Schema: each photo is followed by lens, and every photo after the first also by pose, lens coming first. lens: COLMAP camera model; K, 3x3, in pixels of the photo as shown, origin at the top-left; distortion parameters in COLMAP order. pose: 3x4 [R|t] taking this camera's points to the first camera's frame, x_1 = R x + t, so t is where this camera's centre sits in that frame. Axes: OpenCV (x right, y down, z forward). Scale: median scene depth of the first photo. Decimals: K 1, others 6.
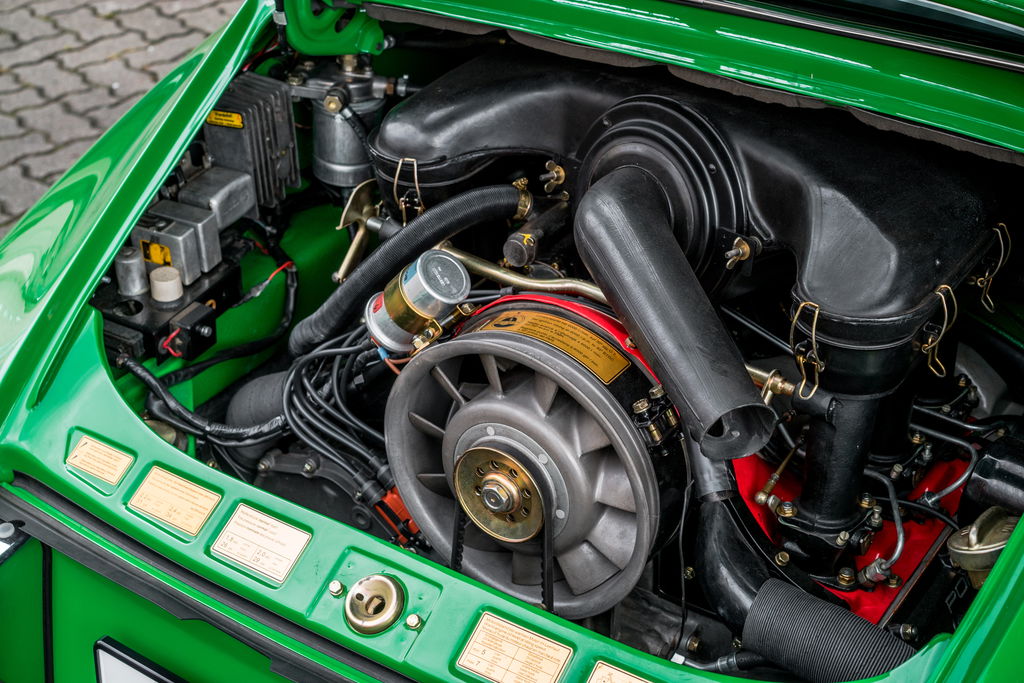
lens RADIAL K [[1595.8, 0, 512.0], [0, 1595.8, 341.5], [0, 0, 1]] dist [0.135513, -0.998801]
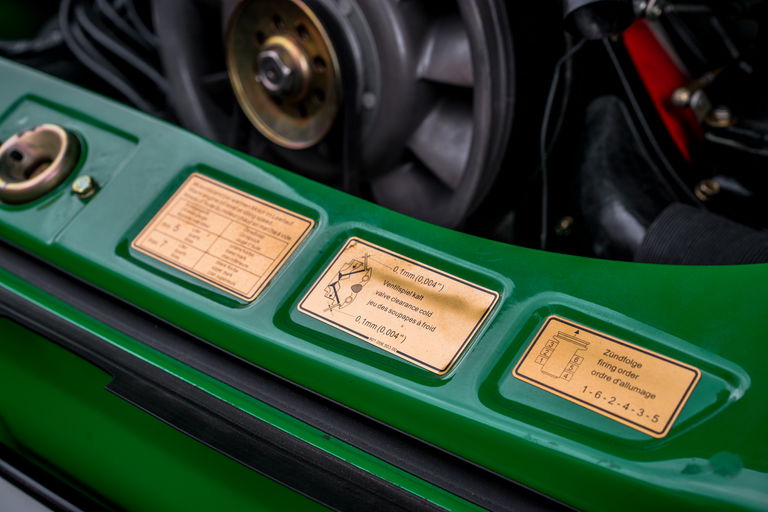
lens RADIAL K [[1196.8, 0, 384.0], [0, 1196.8, 256.0], [0, 0, 1]] dist [0.135513, -0.998801]
pose [[0.986466, 0.051408, -0.155697, 0.118414], [-0.065369, 0.994155, -0.085918, 0.216553], [0.150370, 0.094933, 0.984061, 0.516735]]
